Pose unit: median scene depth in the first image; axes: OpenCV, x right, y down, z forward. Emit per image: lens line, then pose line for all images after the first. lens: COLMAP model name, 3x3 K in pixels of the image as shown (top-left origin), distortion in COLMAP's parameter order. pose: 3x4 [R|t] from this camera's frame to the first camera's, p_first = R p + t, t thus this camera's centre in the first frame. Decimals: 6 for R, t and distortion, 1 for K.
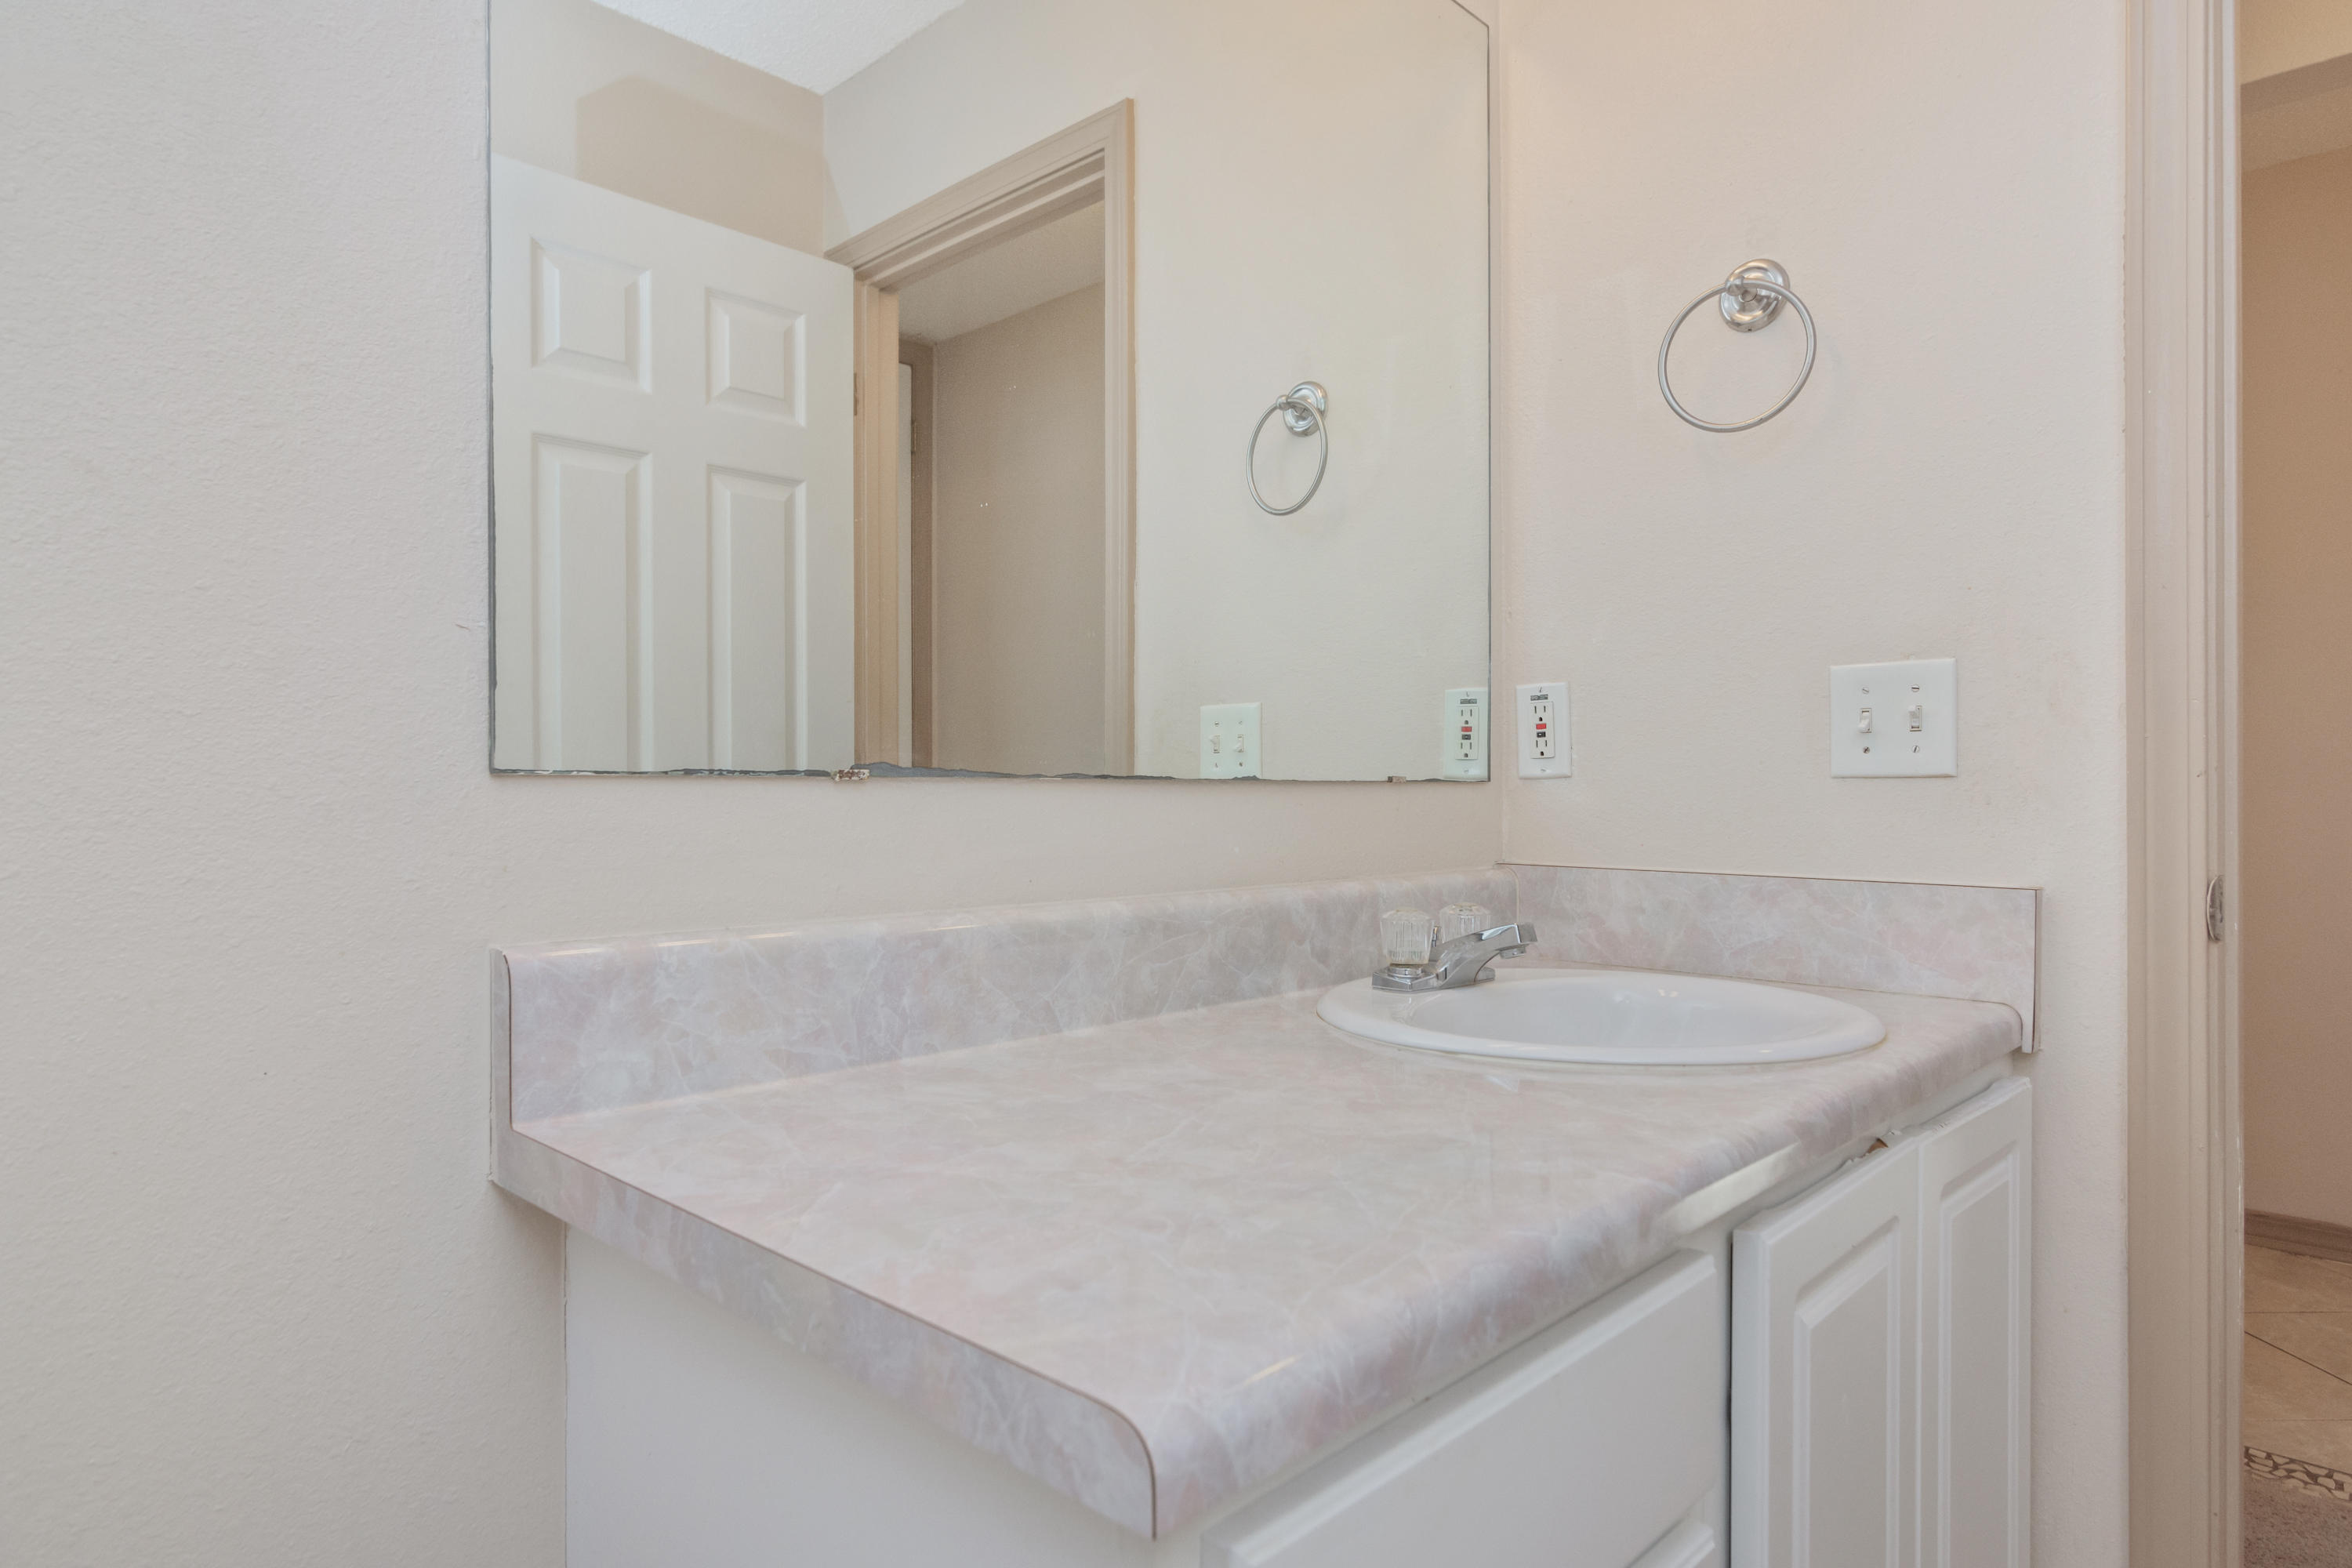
lens RADIAL K [[1370.2, 0, 1158.6], [0, 1370.2, 790.2], [0, 0, 1]] dist [0.008267, 0.001616]
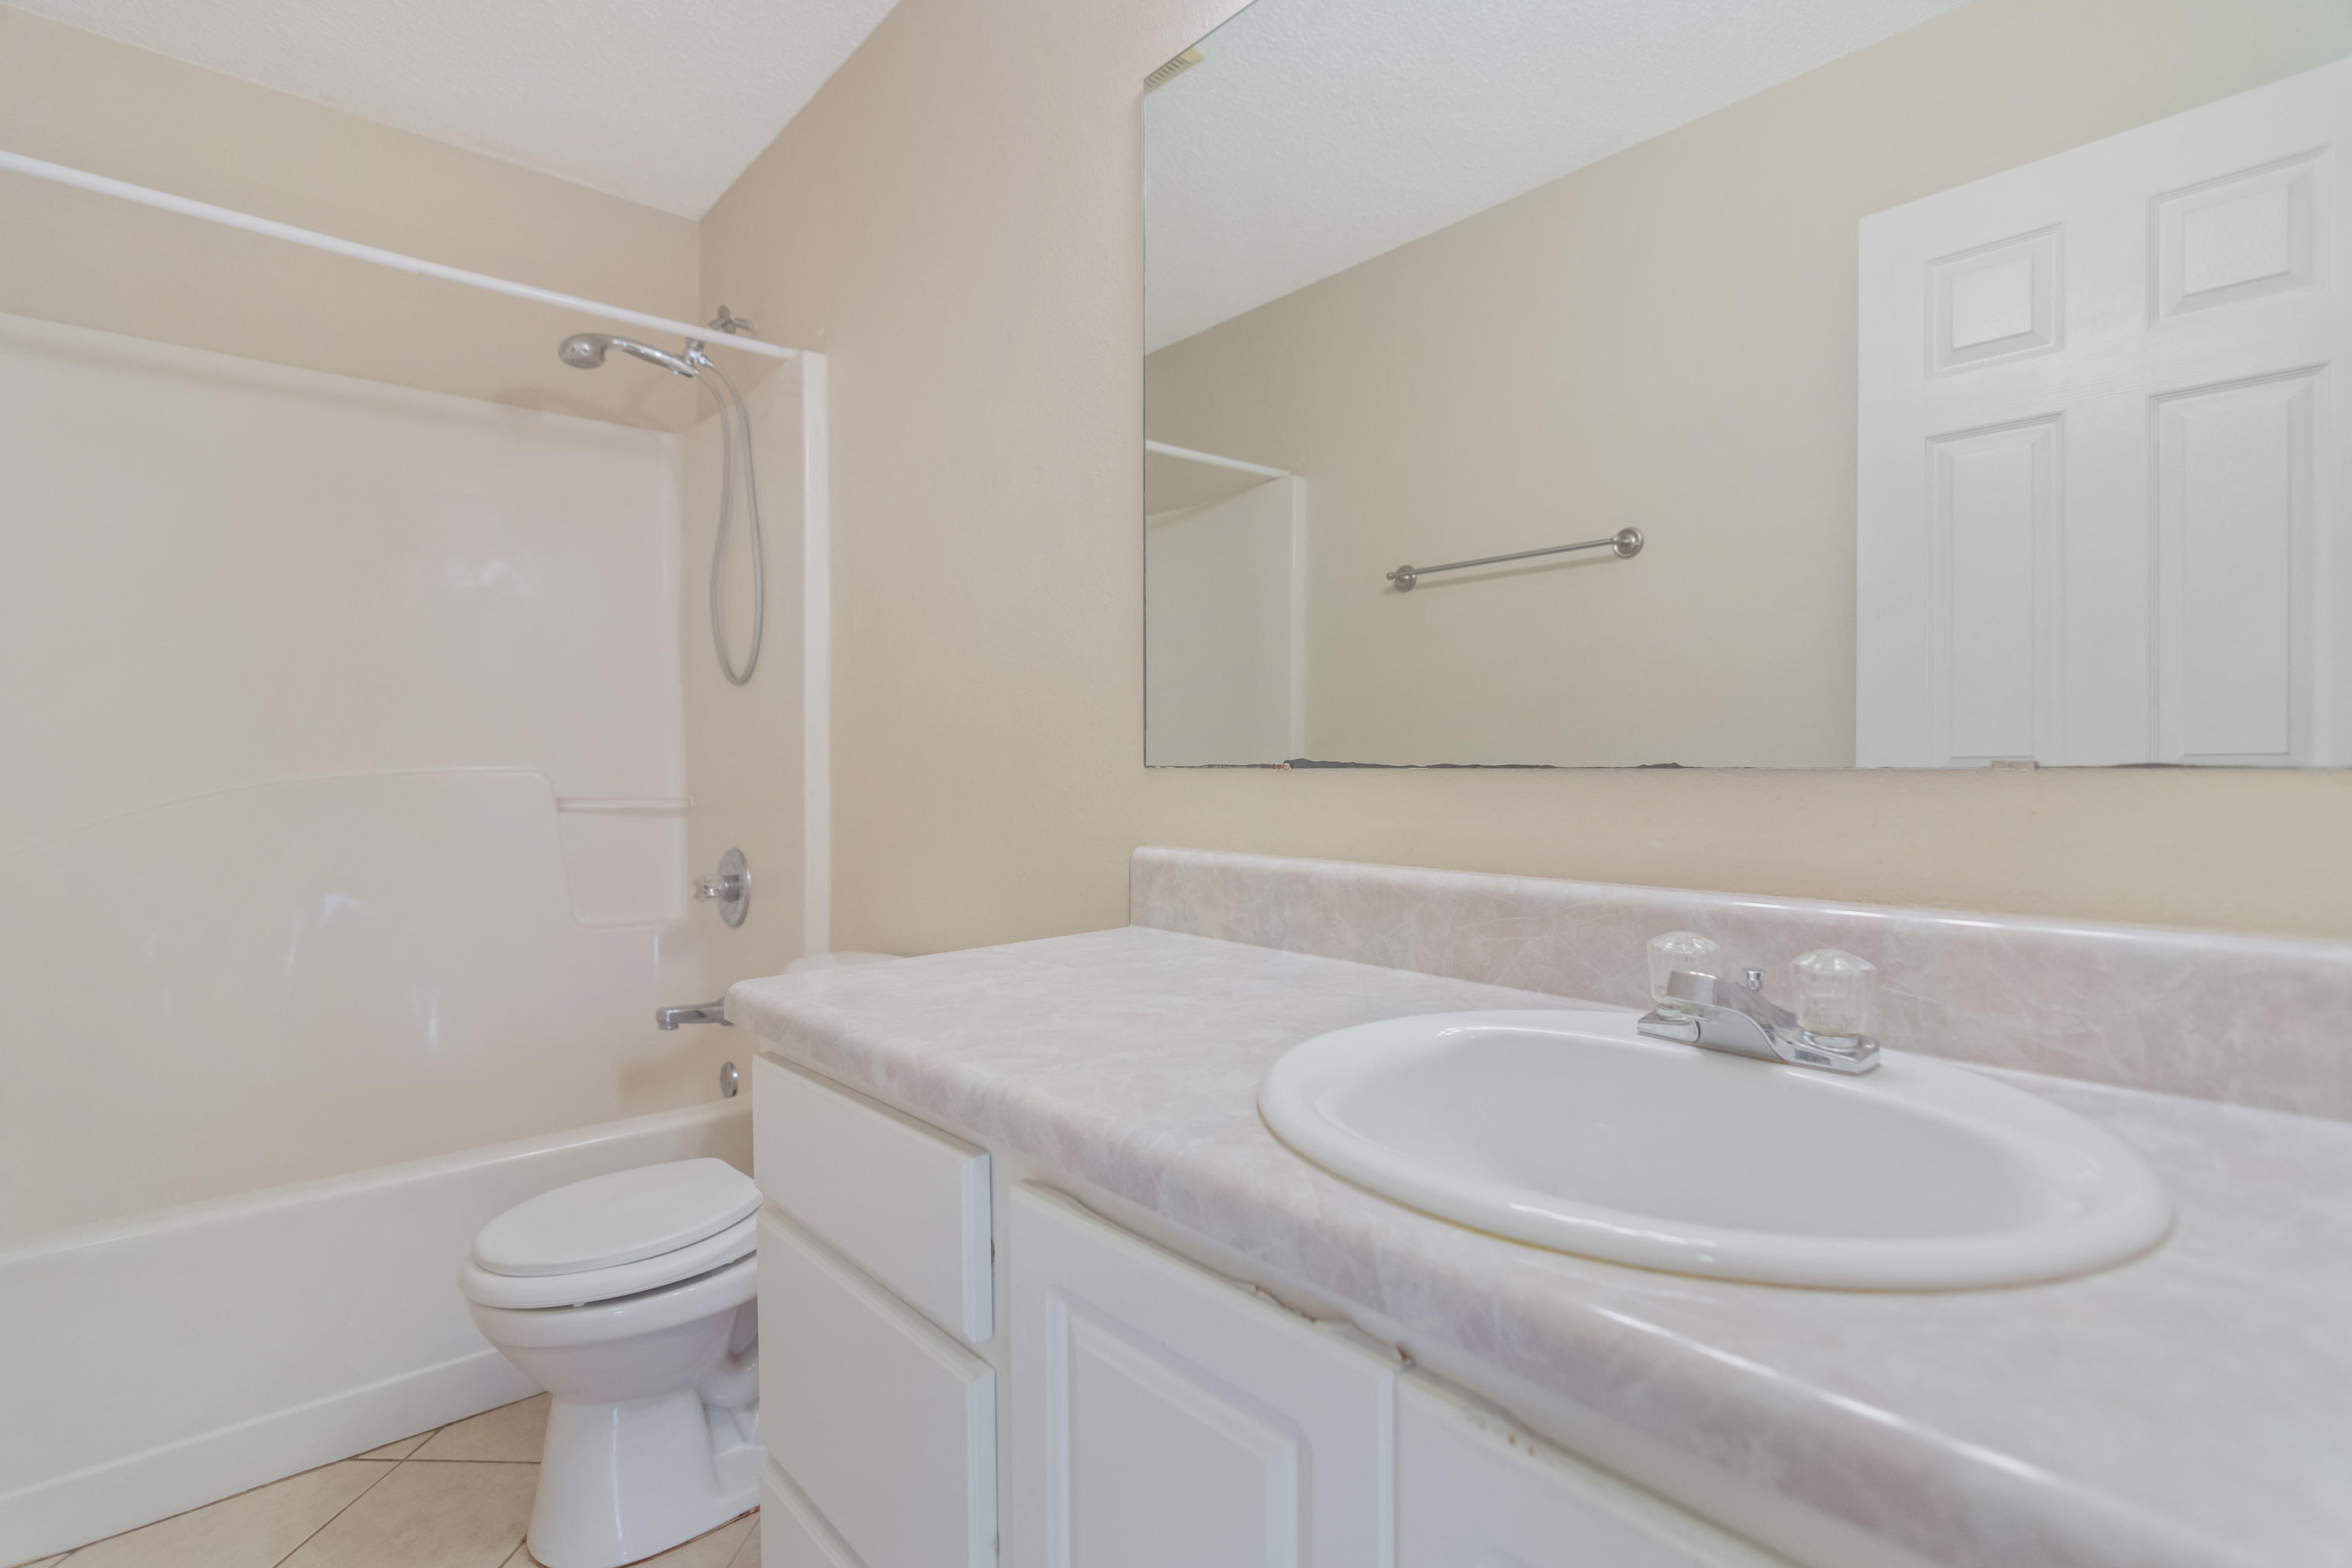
lens RADIAL K [[1109.8, 0, 1184.3], [0, 1109.8, 768.5], [0, 0, 1]] dist [-0.042716, -0.000135]
pose [[-0.062150, 0.006089, -0.998048, 1.024756], [0.004167, 0.999974, 0.005841, -0.016690], [0.998058, -0.003795, -0.062174, 0.927124]]
